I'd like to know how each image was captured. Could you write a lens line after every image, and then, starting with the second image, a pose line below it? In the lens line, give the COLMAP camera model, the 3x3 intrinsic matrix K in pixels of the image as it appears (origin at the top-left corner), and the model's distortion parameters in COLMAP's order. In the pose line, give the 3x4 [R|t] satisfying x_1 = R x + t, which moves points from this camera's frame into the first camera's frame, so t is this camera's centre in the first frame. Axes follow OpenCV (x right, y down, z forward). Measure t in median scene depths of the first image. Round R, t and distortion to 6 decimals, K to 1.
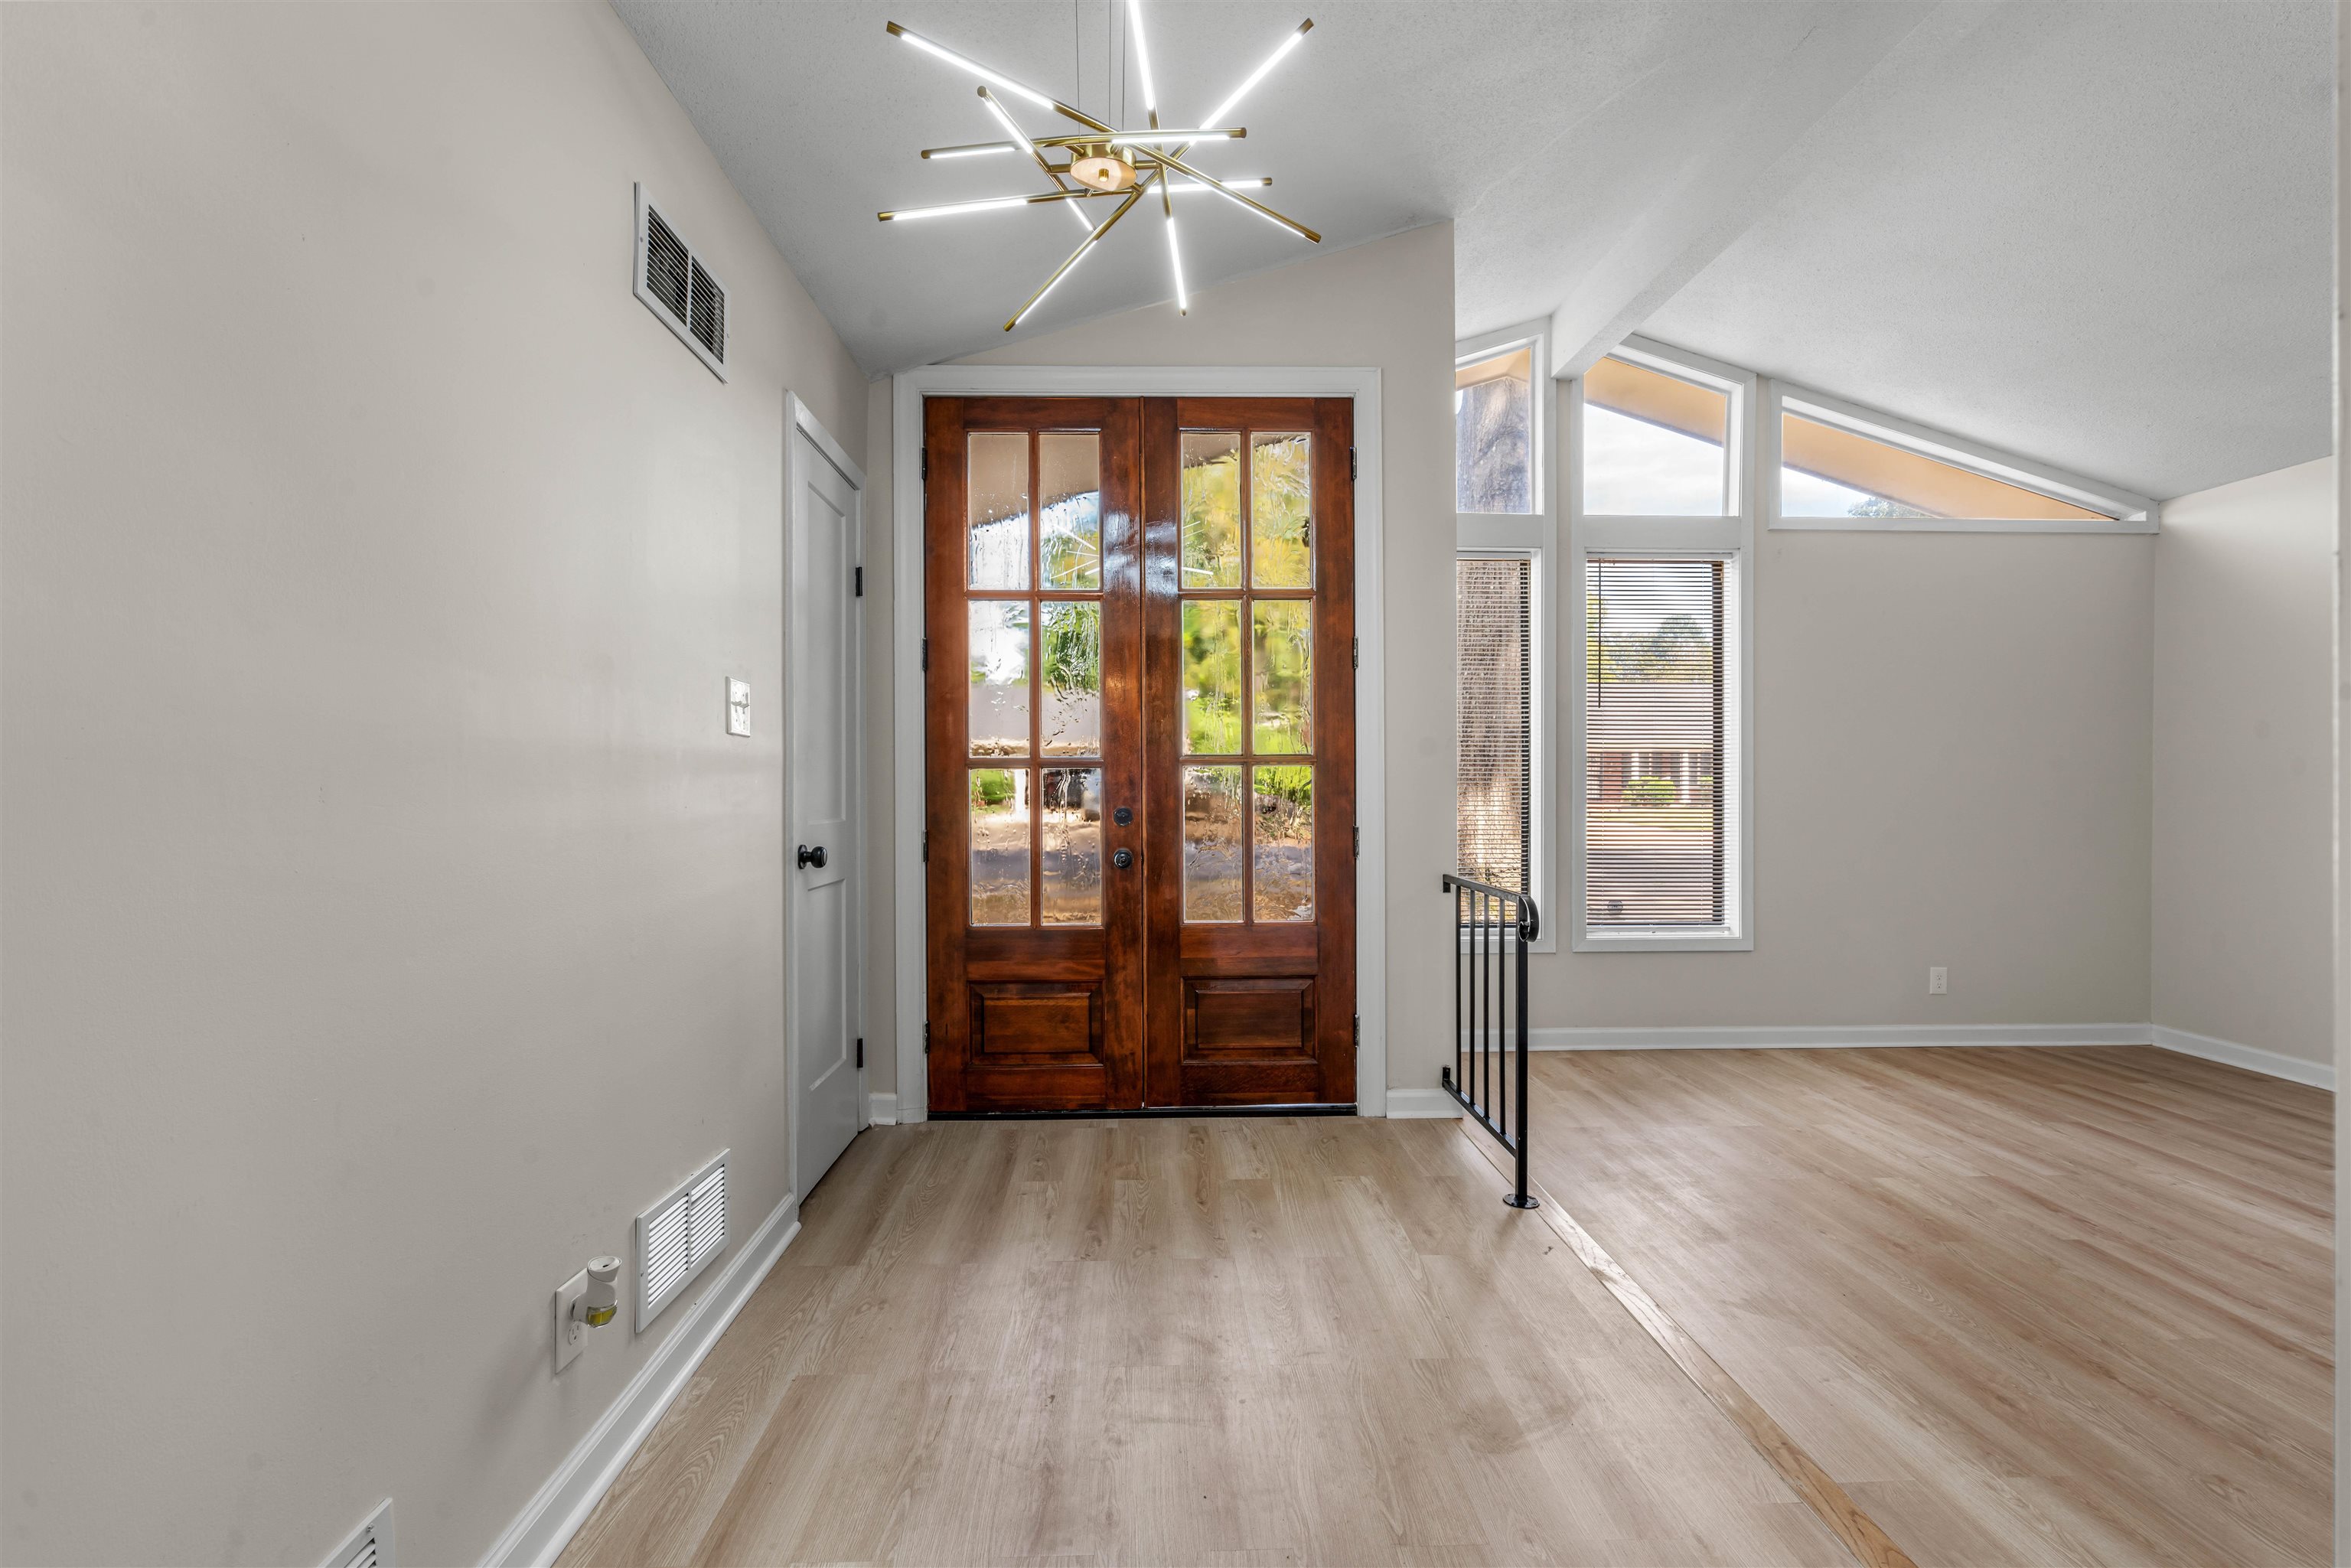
lens RADIAL K [[1069.7, 0, 1174.7], [0, 1069.7, 779.0], [0, 0, 1]] dist [-0.010664, 0.001516]
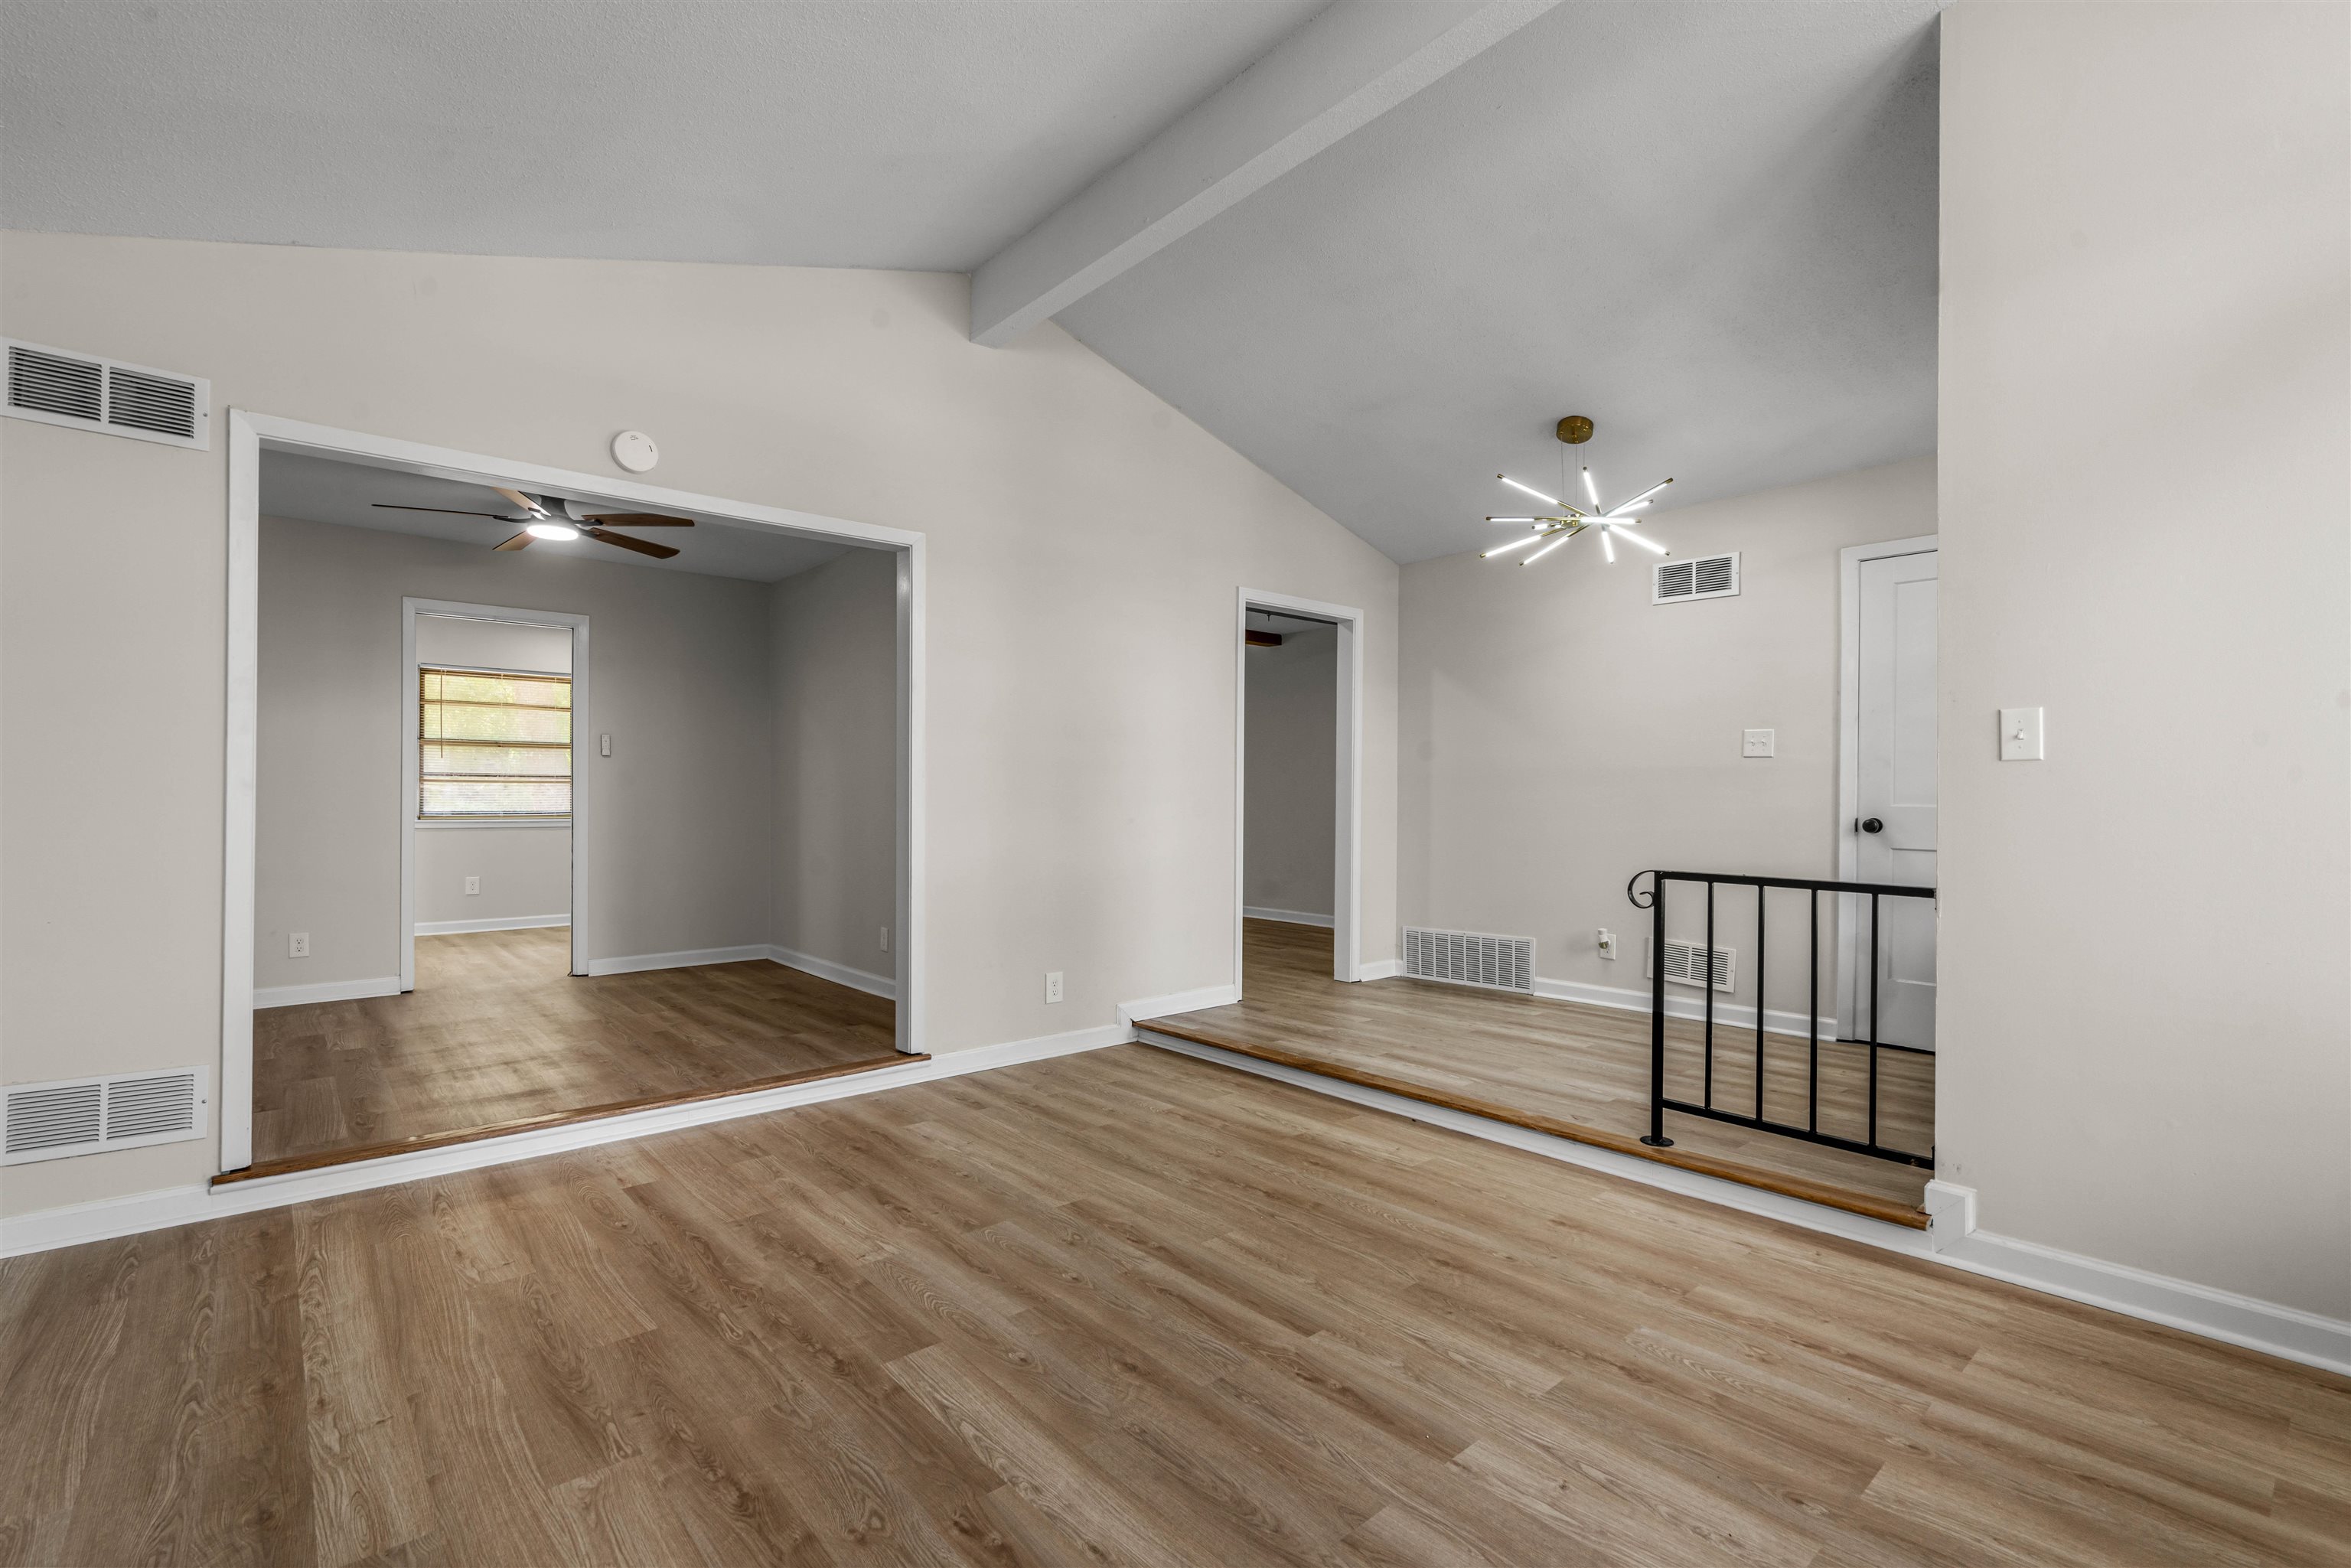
lens RADIAL K [[1069.7, 0, 1182.0], [0, 1069.7, 790.0], [0, 0, 1]] dist [-0.010664, 0.001516]
pose [[-0.779968, -0.008165, -0.625766, 1.652257], [-0.009274, 0.999956, -0.001488, 0.027629], [0.625750, 0.004642, -0.780010, 1.803168]]
